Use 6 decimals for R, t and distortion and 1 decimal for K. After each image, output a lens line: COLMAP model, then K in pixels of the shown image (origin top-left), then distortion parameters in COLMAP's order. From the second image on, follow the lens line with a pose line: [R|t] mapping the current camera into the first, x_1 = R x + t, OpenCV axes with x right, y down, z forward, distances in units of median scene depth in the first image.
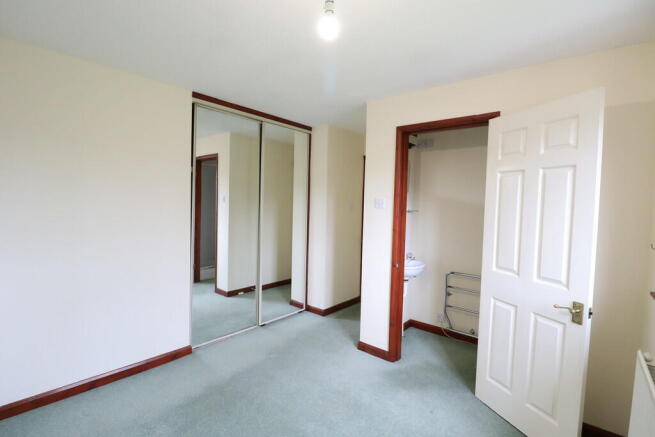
lens RADIAL K [[308.2, 0, 325.0], [0, 308.2, 214.9], [0, 0, 1]] dist [-0.000872, -0.000905]
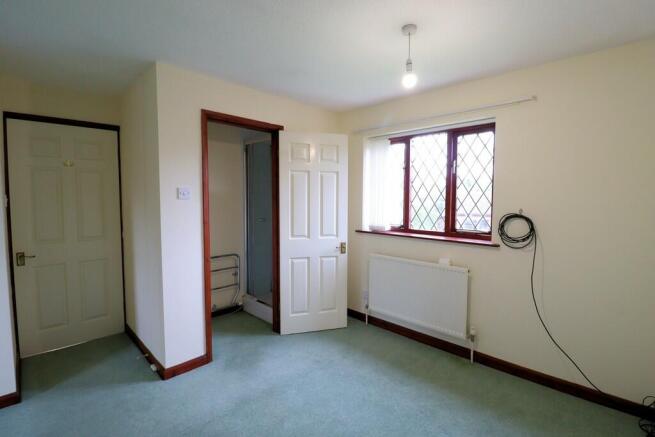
lens RADIAL K [[308.2, 0, 327.7], [0, 308.2, 216.5], [0, 0, 1]] dist [-0.000872, -0.000905]
pose [[0.062945, -0.084115, 0.994466, -0.922788], [0.043394, 0.995730, 0.081476, -0.036602], [-0.997073, 0.038025, 0.066326, 0.787968]]
